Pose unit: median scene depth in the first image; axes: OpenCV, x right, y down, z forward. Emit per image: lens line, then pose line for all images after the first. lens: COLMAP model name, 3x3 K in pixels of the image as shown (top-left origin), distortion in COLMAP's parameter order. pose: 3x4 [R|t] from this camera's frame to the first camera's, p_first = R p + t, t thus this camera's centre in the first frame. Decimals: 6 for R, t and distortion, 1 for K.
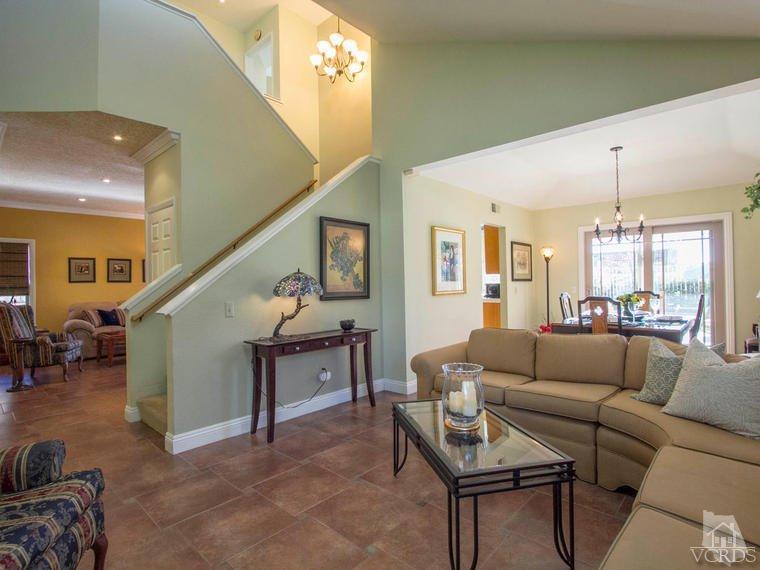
lens RADIAL K [[406.6, 0, 380.5], [0, 406.6, 283.3], [0, 0, 1]] dist [-0.018559, 0.003086]
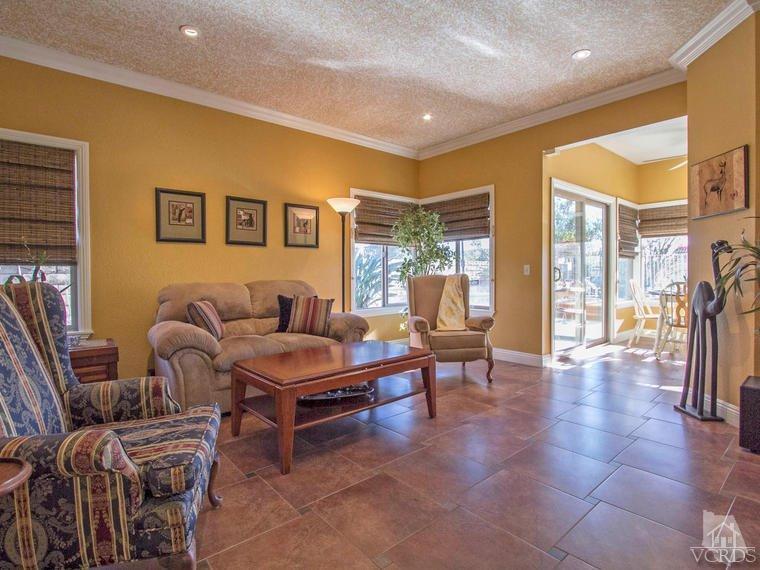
lens RADIAL K [[406.6, 0, 381.5], [0, 406.6, 280.9], [0, 0, 1]] dist [-0.018559, 0.003086]
pose [[0.993217, 0.012460, -0.115605, -0.481004], [-0.009348, 0.999580, 0.027422, 0.031173], [0.115898, -0.026155, 0.992917, 0.587525]]
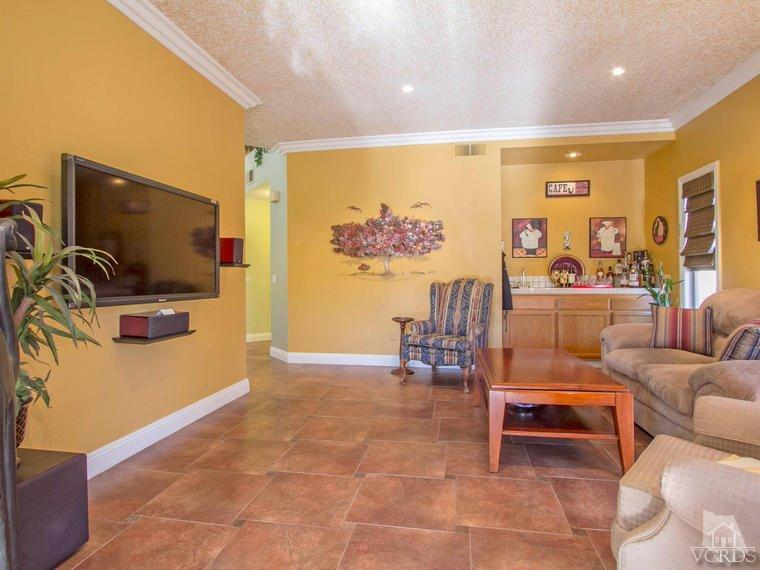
lens RADIAL K [[406.6, 0, 383.7], [0, 406.6, 284.7], [0, 0, 1]] dist [-0.018559, 0.003086]
pose [[-0.847105, 0.012647, -0.531275, -0.251392], [0.009804, 0.999919, 0.008170, 0.035829], [0.531335, 0.001712, -0.847160, 1.200769]]
